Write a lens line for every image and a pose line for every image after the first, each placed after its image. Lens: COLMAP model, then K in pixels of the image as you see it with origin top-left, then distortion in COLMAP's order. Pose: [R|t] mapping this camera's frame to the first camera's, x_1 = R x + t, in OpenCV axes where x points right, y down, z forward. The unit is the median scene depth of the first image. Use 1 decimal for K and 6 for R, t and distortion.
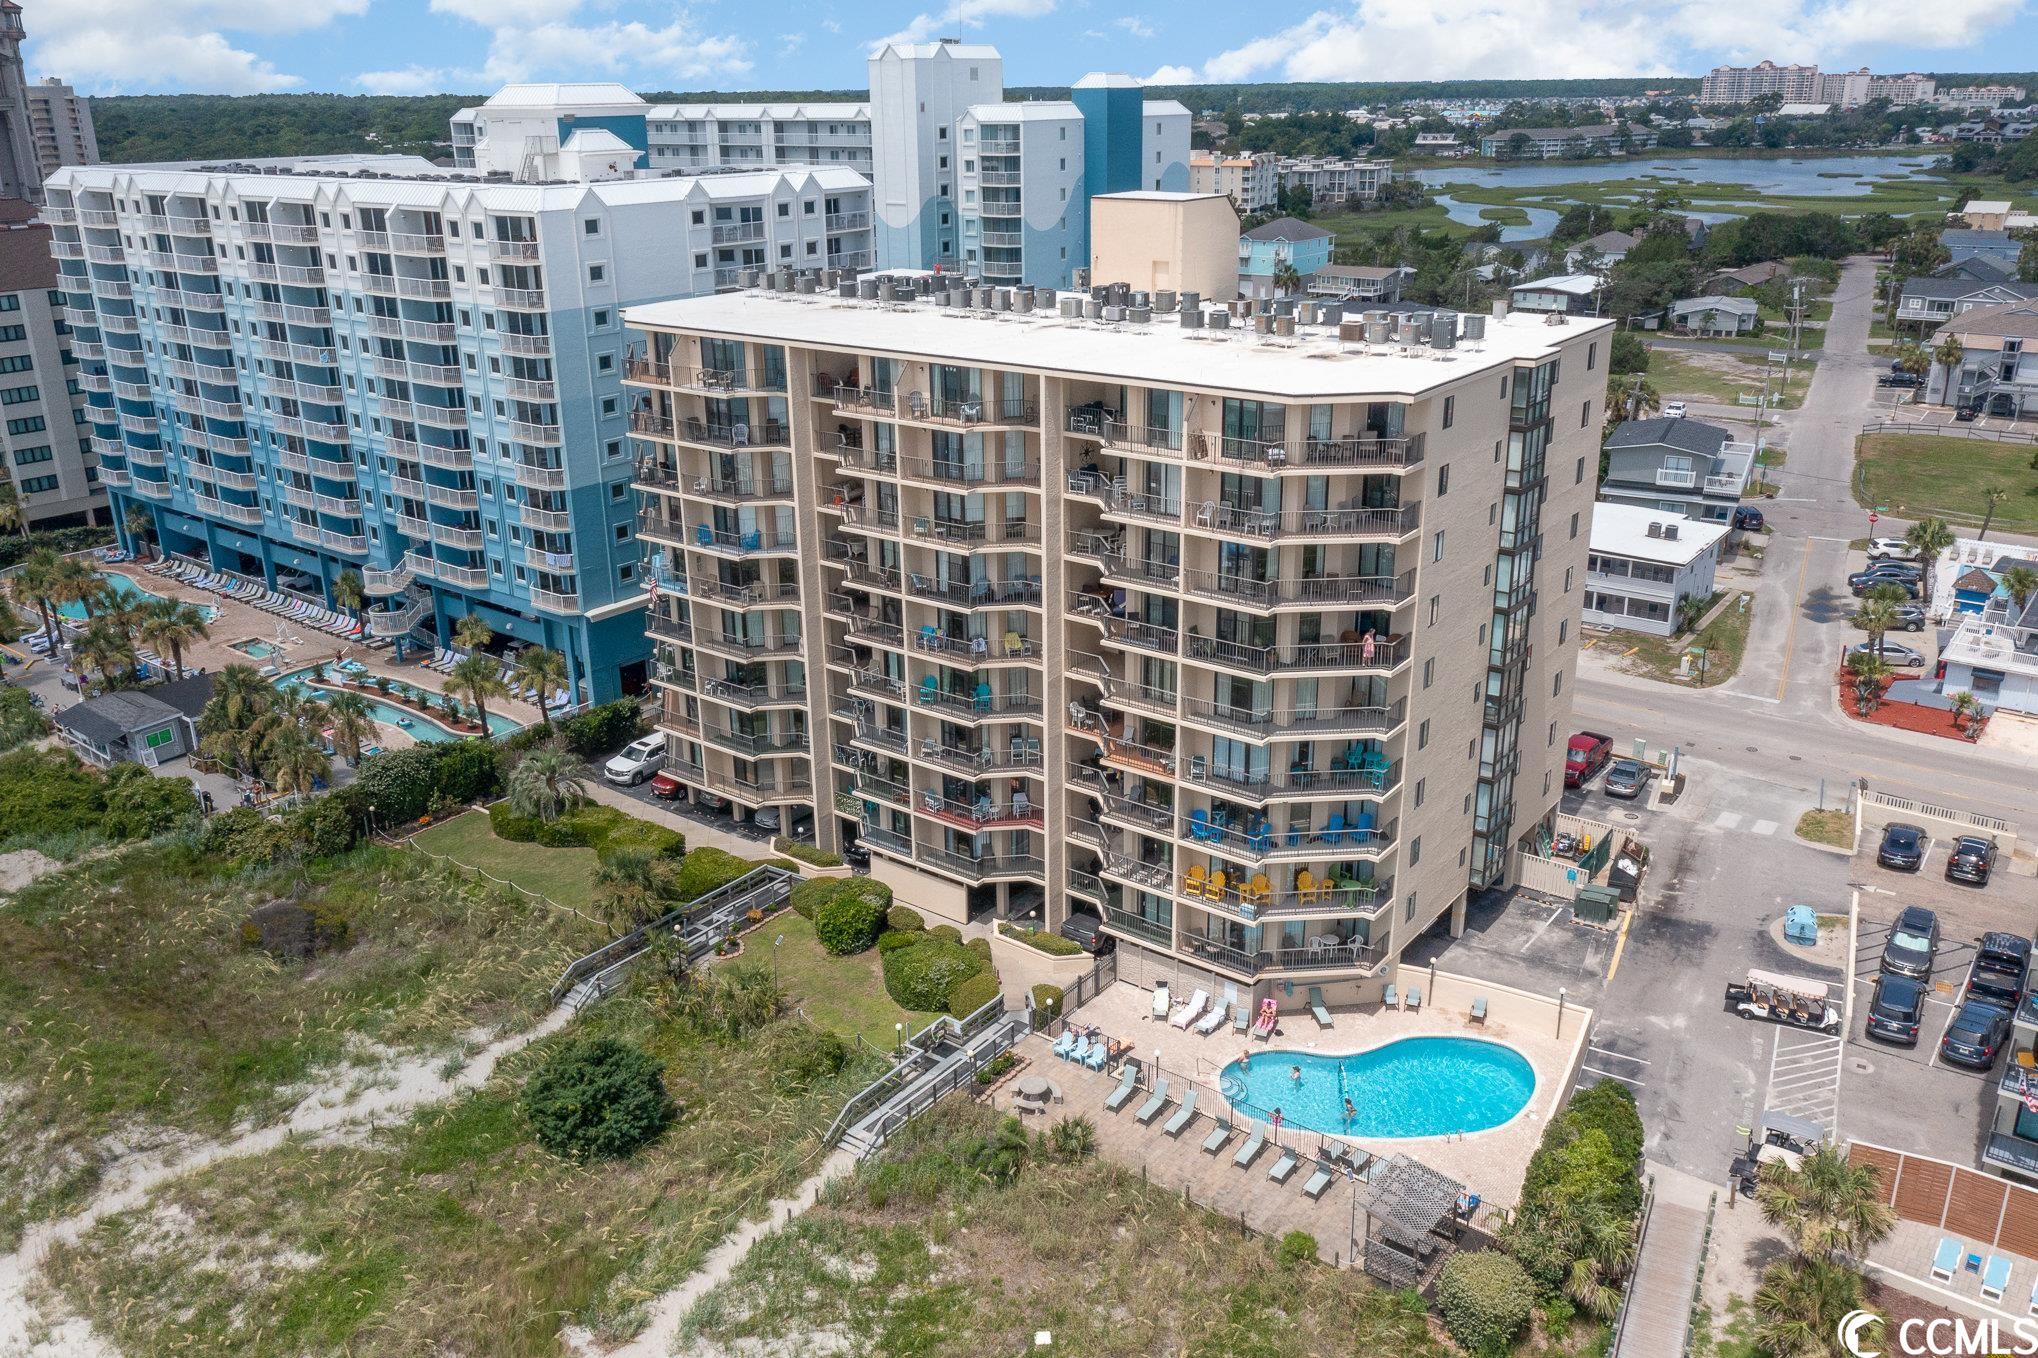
lens RADIAL K [[1620.8, 0, 992.7], [0, 1620.8, 679.2], [0, 0, 1]] dist [-0.005495, 0.001973]
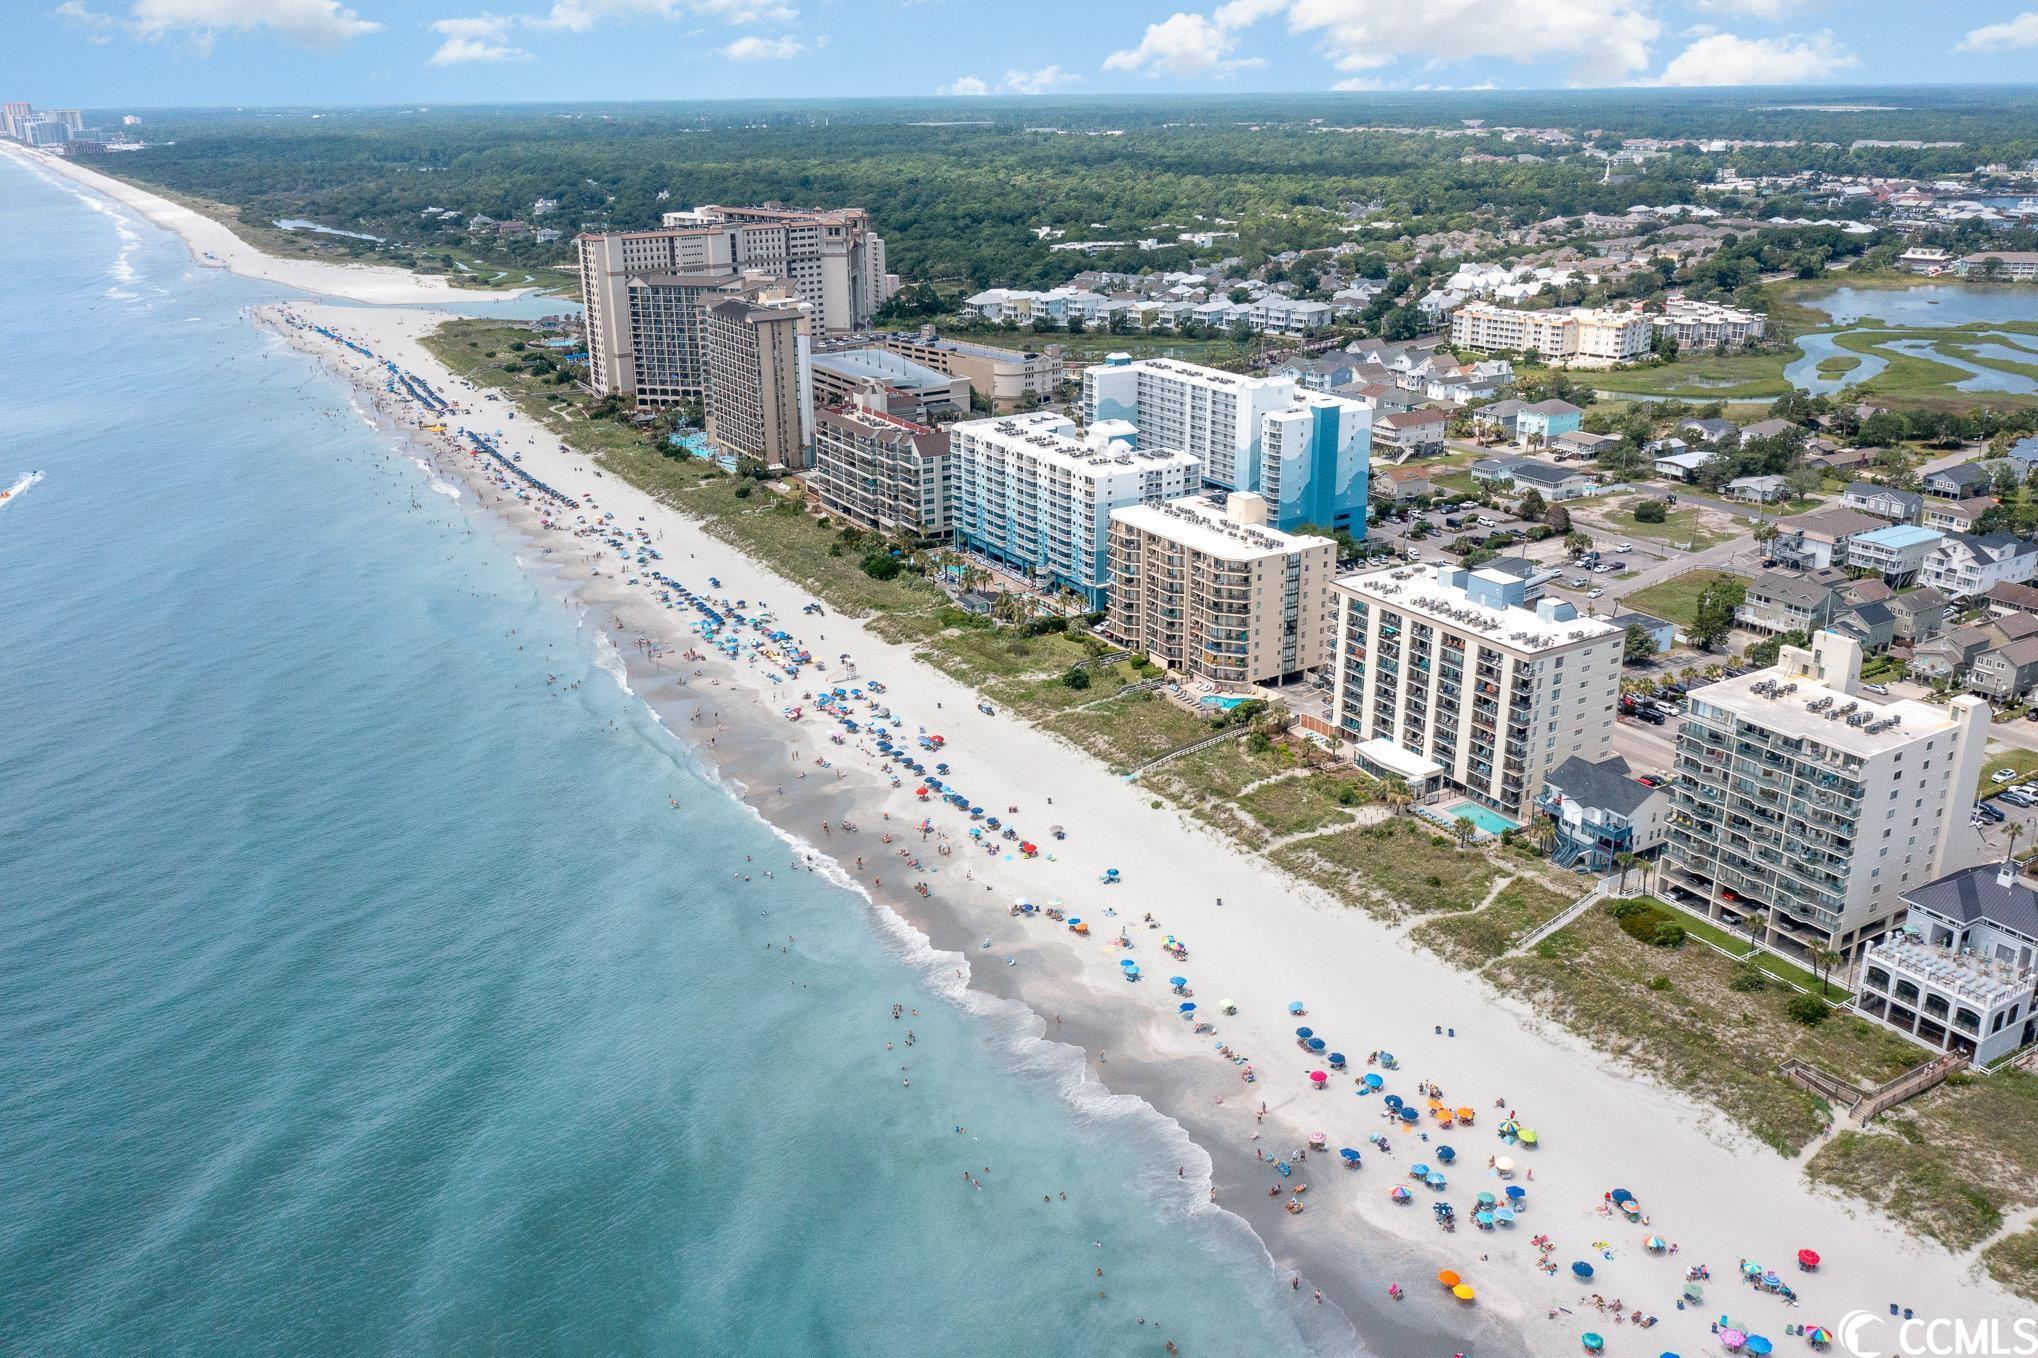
lens RADIAL K [[1620.8, 0, 992.7], [0, 1620.8, 679.2], [0, 0, 1]] dist [-0.005495, 0.001973]
pose [[0.930950, 0.127817, -0.342046, 0.778004], [-0.125237, 0.991682, 0.029716, 0.084268], [0.342999, 0.015173, 0.939213, -2.406739]]
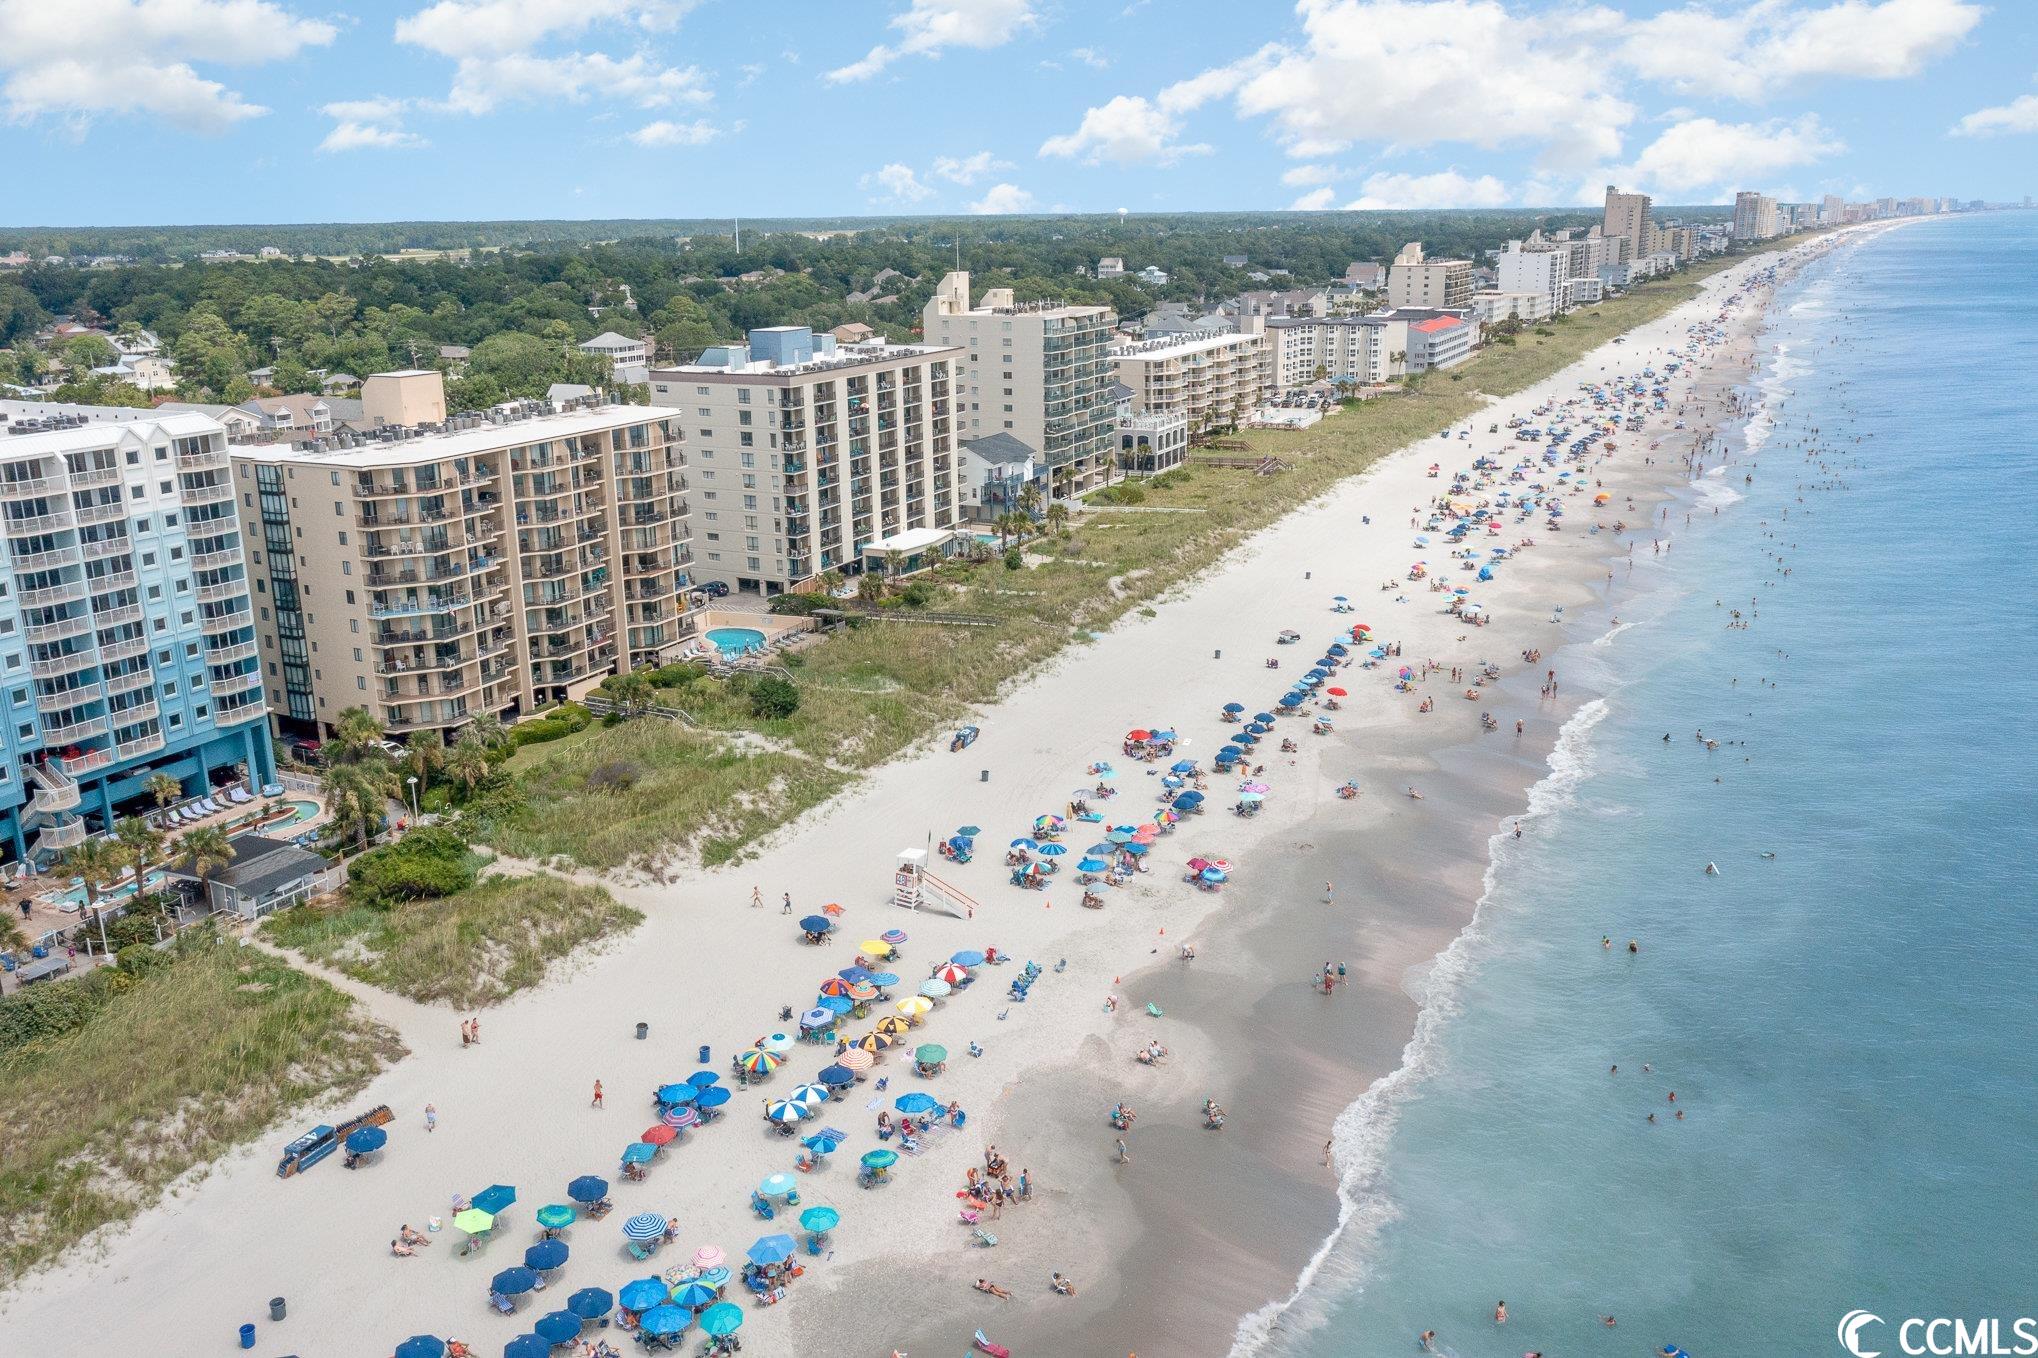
lens RADIAL K [[1620.8, 0, 992.7], [0, 1620.8, 679.2], [0, 0, 1]] dist [-0.005495, 0.001973]
pose [[-0.217731, -0.243330, 0.945190, -1.708743], [0.349000, 0.884984, 0.308225, -0.277205], [-0.911478, 0.396982, -0.107766, 0.583086]]
